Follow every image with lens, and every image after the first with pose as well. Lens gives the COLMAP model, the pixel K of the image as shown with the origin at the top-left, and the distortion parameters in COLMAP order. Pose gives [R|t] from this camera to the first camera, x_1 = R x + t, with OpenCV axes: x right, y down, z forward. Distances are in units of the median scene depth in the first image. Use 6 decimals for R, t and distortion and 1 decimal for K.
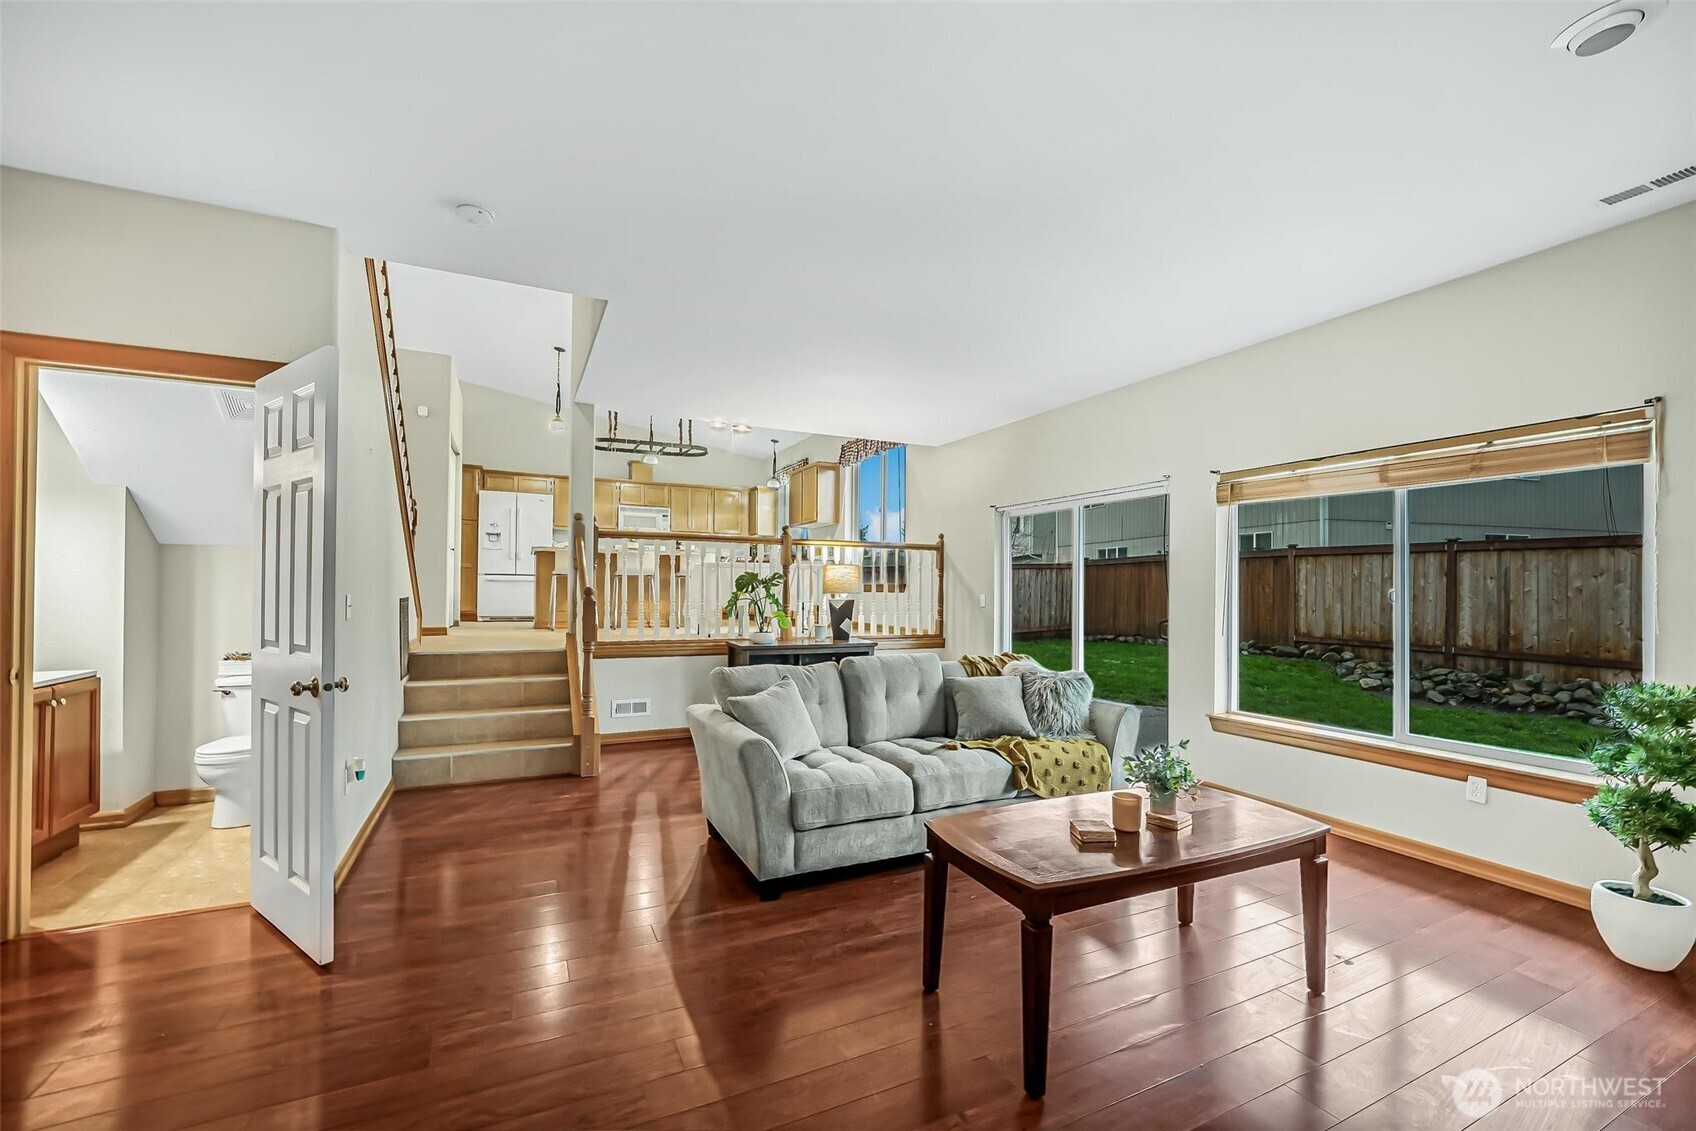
lens RADIAL K [[676.5, 0, 842.7], [0, 676.5, 575.8], [0, 0, 1]] dist [-0.014058, 0.000072]
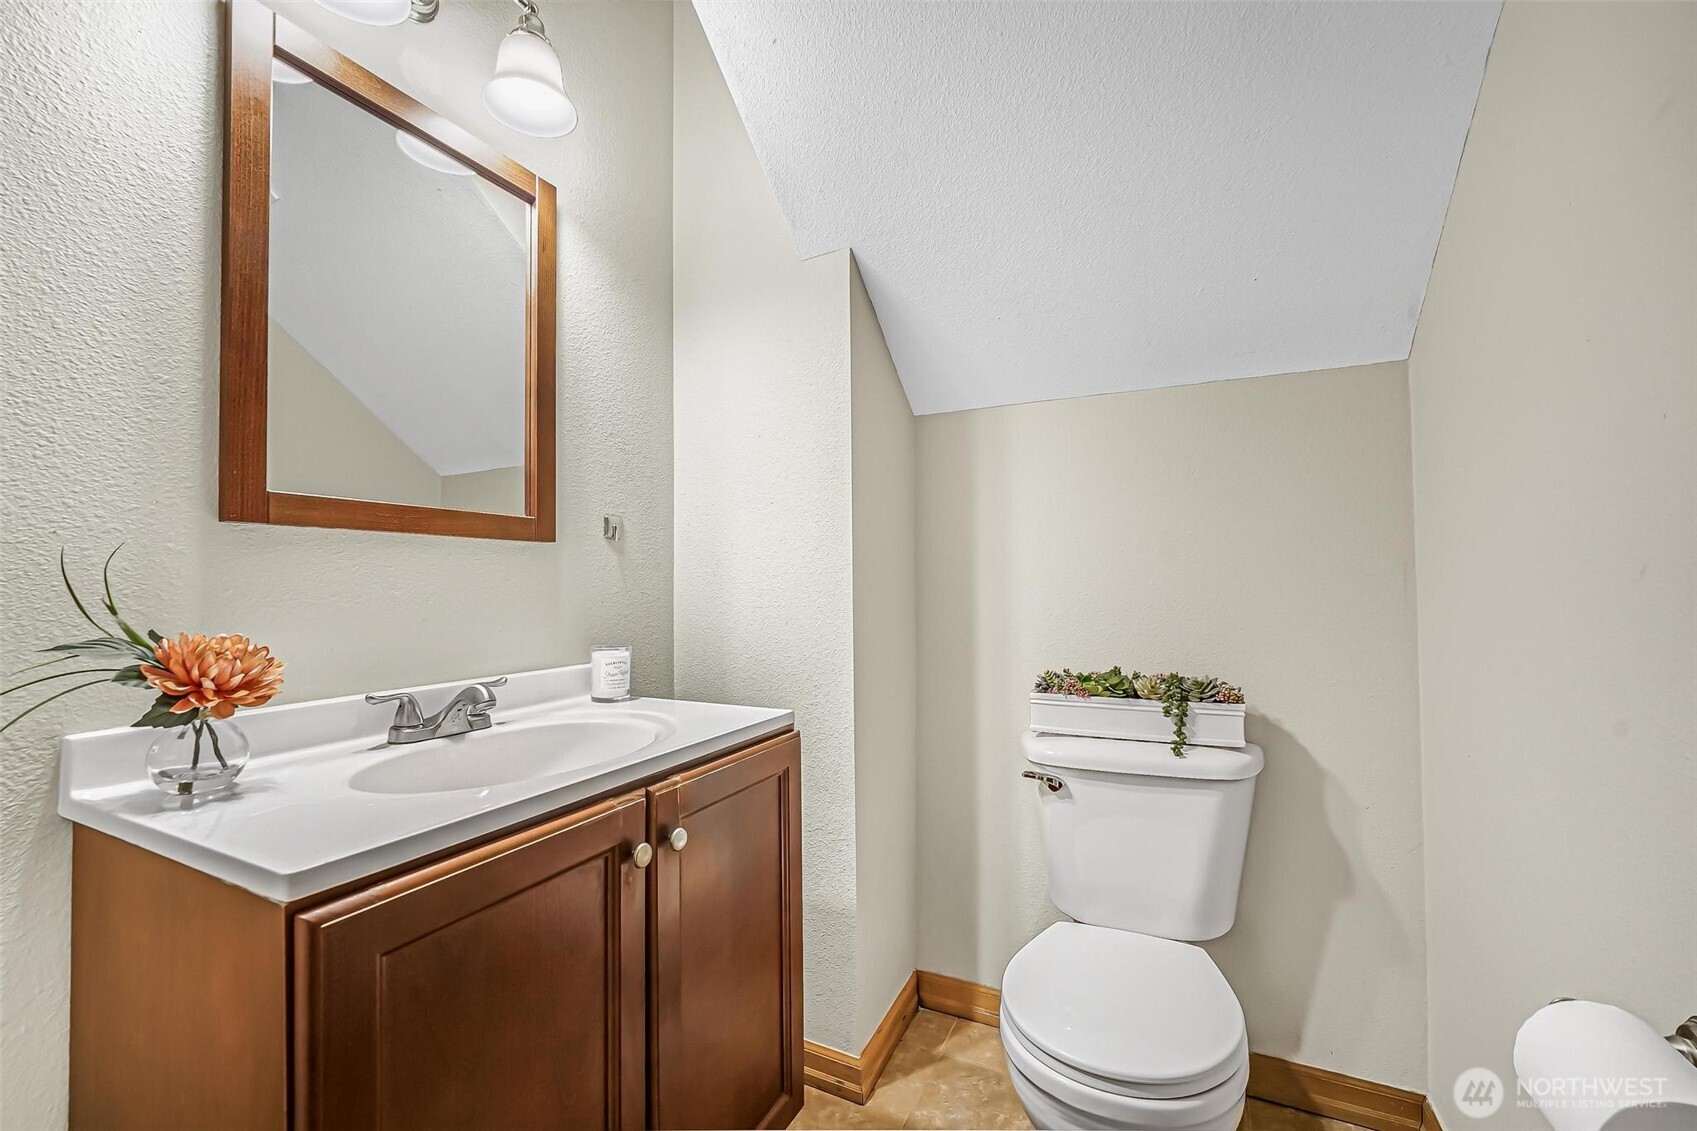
lens RADIAL K [[676.9, 0, 843.2], [0, 676.9, 575.9], [0, 0, 1]] dist [-0.014058, 0.000072]
pose [[0.618166, -0.023417, -0.785699, -0.710476], [0.023096, 0.999666, -0.011623, 0.064250], [0.785708, -0.010962, 0.618500, 0.691442]]
